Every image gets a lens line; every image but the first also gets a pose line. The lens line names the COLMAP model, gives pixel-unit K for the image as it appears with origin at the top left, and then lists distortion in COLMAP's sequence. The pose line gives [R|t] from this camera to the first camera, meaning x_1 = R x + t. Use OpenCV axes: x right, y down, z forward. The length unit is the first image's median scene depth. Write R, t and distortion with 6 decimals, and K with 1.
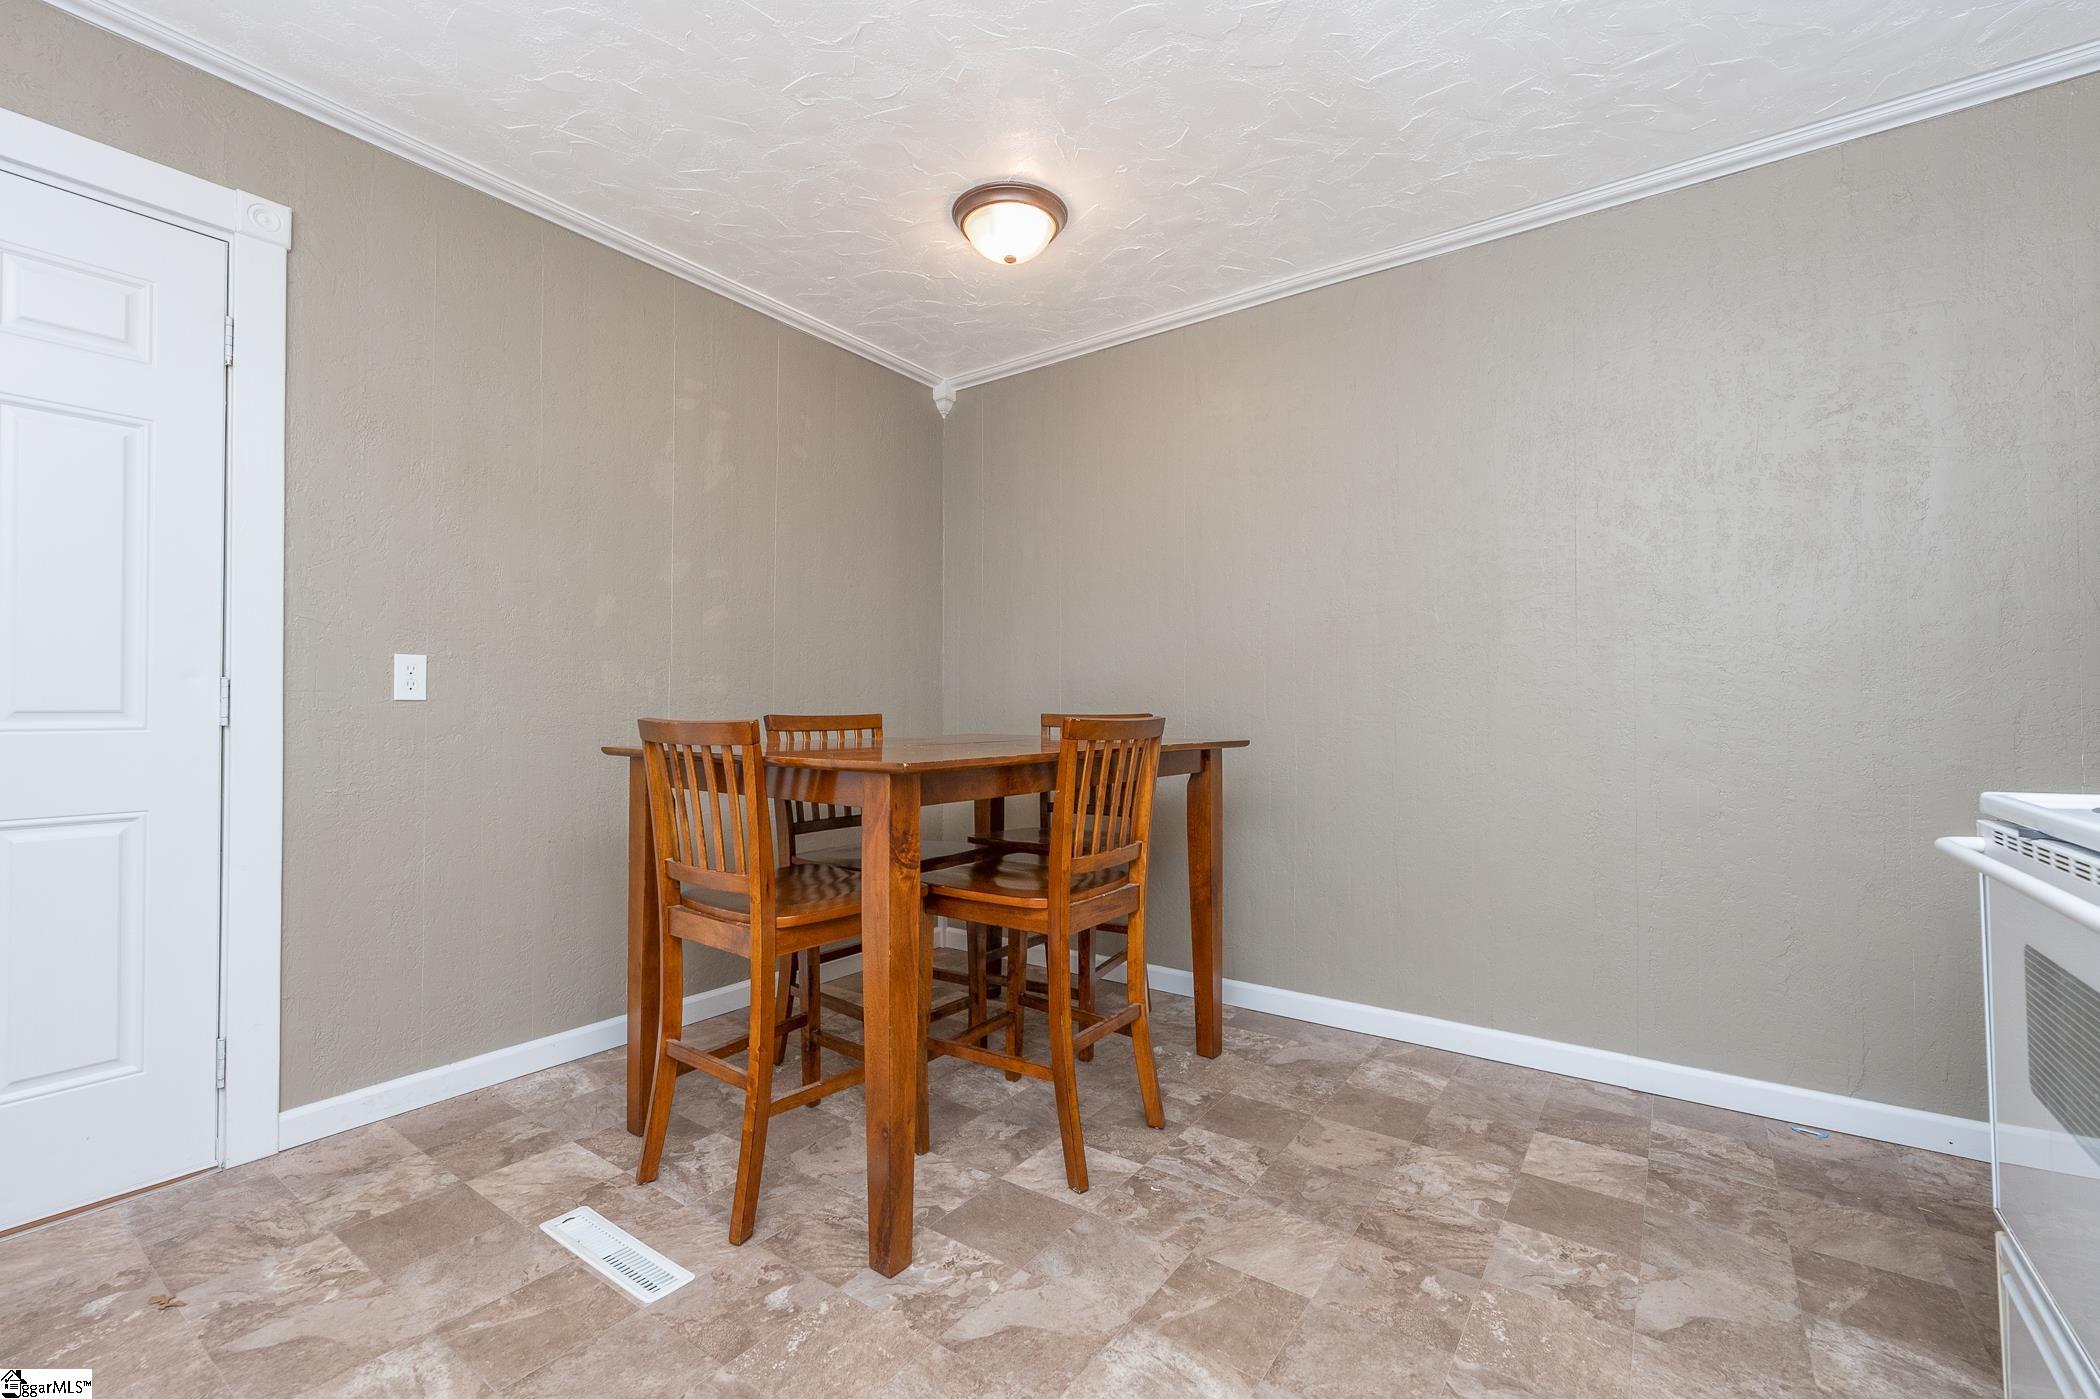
lens RADIAL K [[897.5, 0, 1064.6], [0, 897.5, 704.7], [0, 0, 1]] dist [-0.001874, 0.000175]
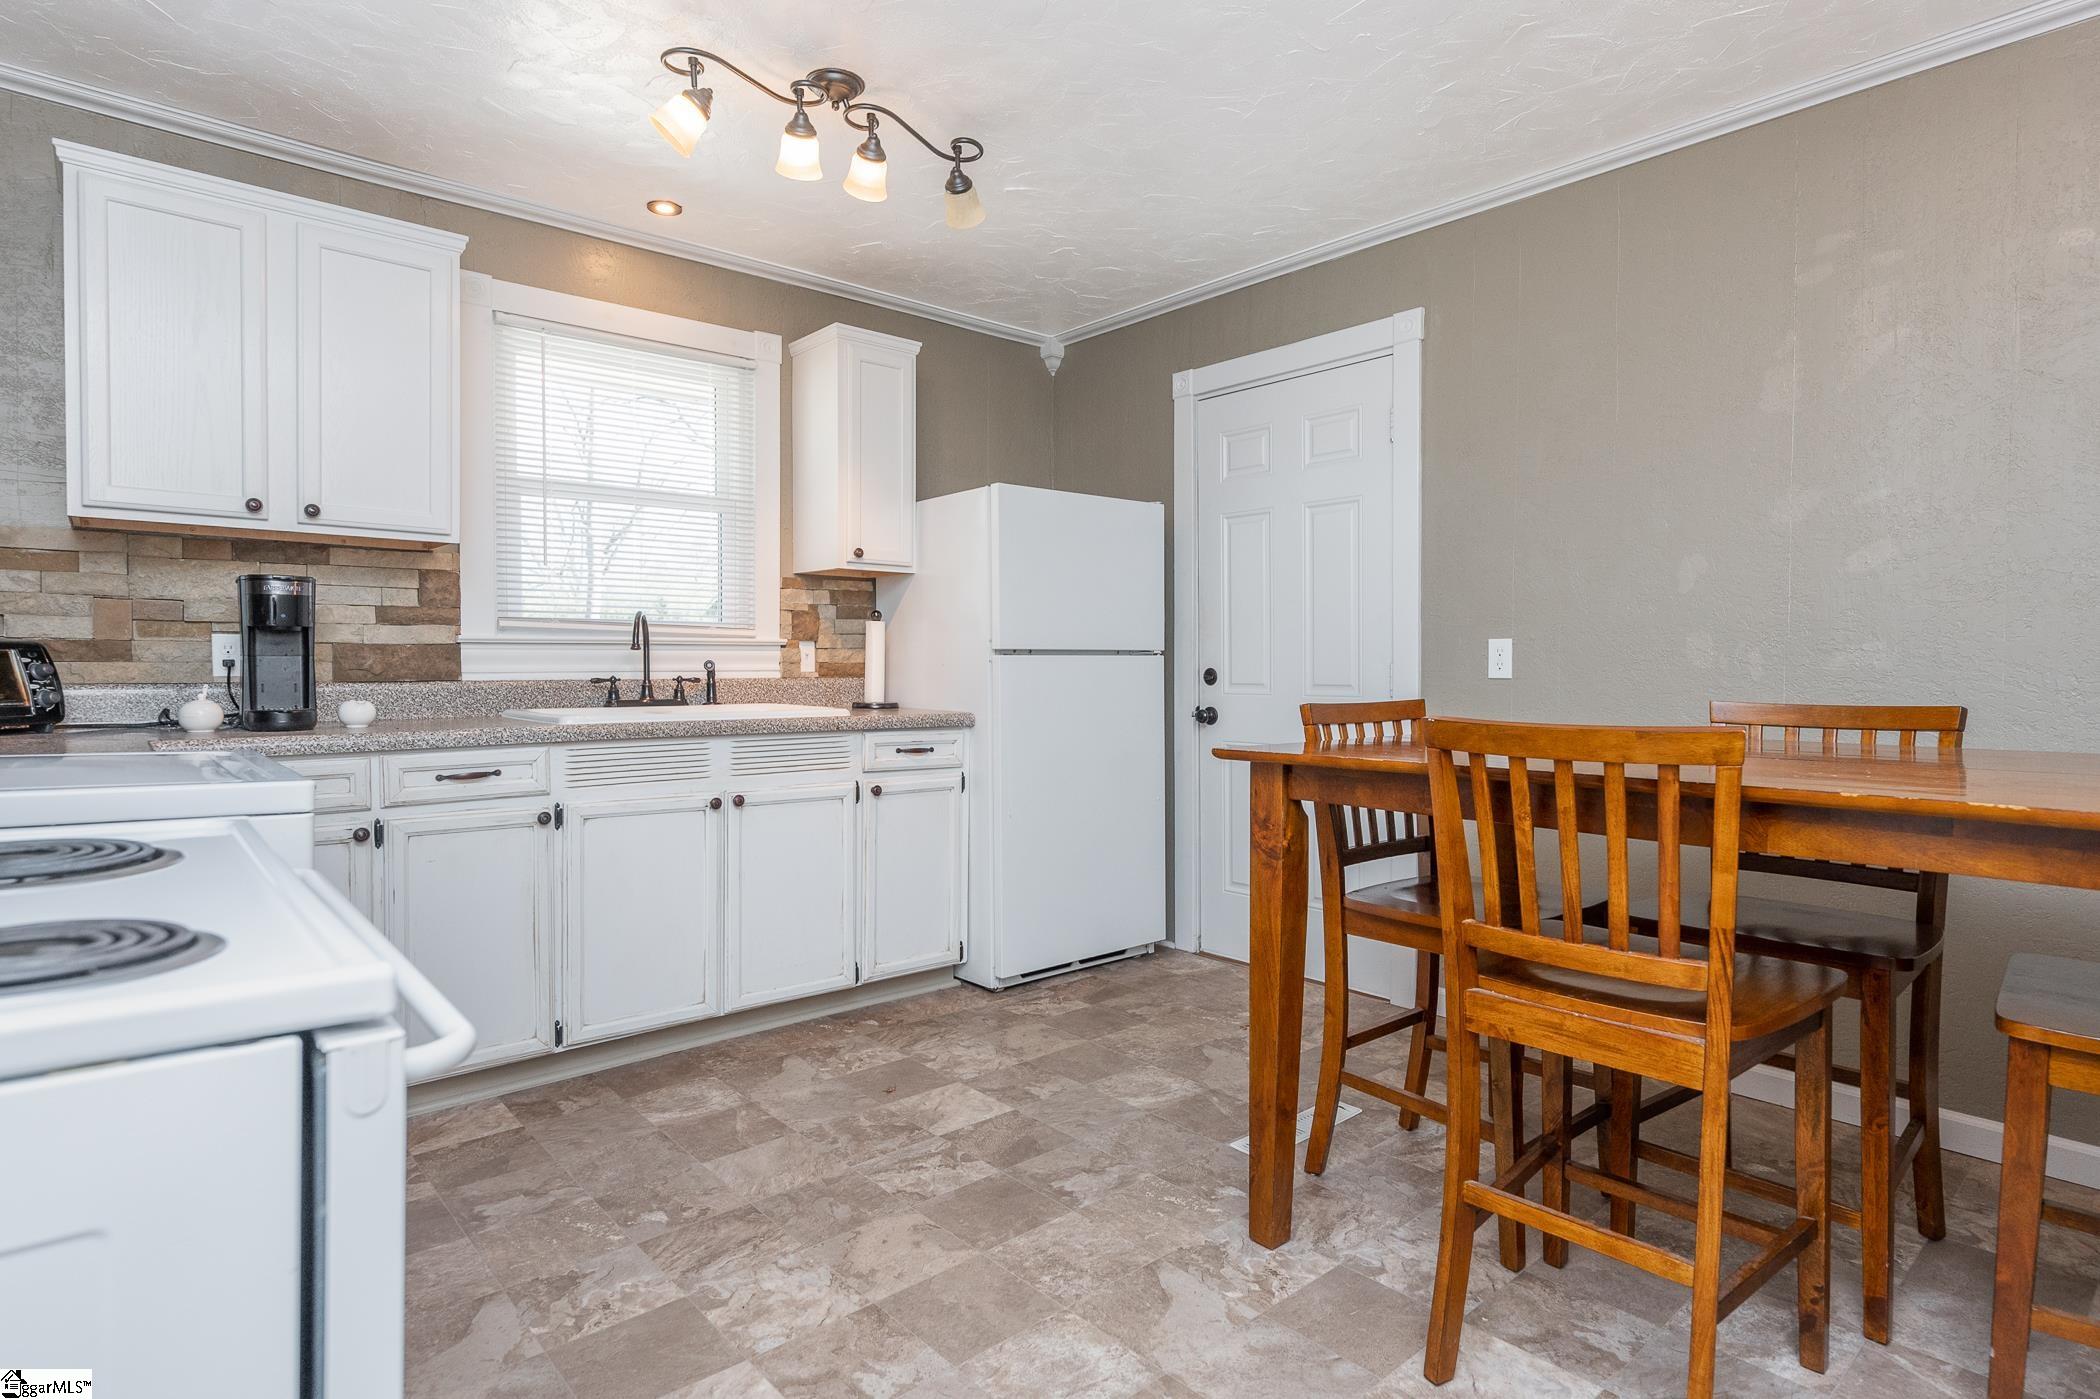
lens RADIAL K [[1075.7, 0, 1061.9], [0, 1075.7, 690.8], [0, 0, 1]] dist [-0.003876, -0.000849]
pose [[-0.230350, 0.015010, -0.972992, 1.274144], [0.002554, 0.999887, 0.014821, -0.021989], [0.973104, 0.000929, -0.230363, 1.442167]]
